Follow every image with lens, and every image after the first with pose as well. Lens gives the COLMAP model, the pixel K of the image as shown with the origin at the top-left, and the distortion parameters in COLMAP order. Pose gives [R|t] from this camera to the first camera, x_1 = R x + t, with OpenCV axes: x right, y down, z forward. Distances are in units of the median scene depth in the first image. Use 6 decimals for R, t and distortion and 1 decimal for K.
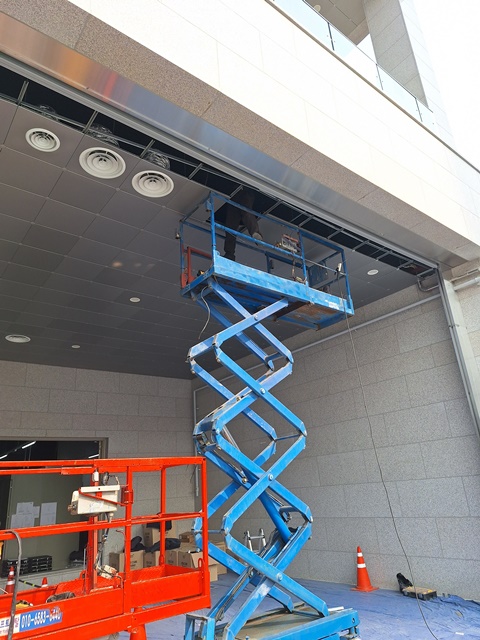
lens RADIAL K [[416.3, 0, 231.0], [0, 416.3, 320.7], [0, 0, 1]] dist [0.138135, -0.118161]
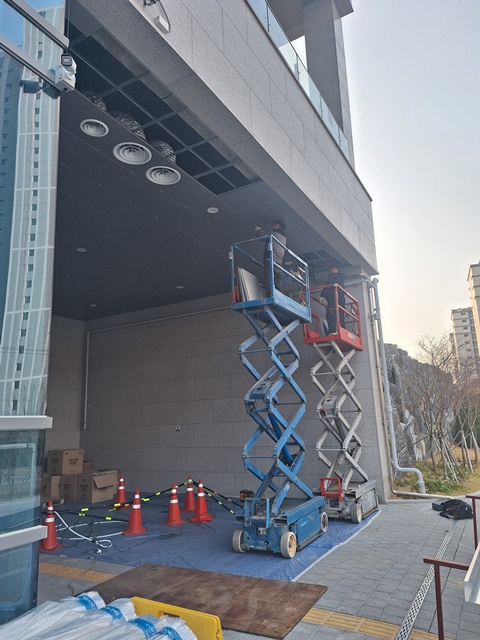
lens RADIAL K [[420.6, 0, 261.9], [0, 420.6, 319.1], [0, 0, 1]] dist [0.093450, -0.052259]
pose [[0.903343, 0.121149, 0.411453, -0.698348], [-0.178393, 0.978495, 0.103551, -0.204245], [-0.390060, -0.166942, 0.905529, -0.407324]]
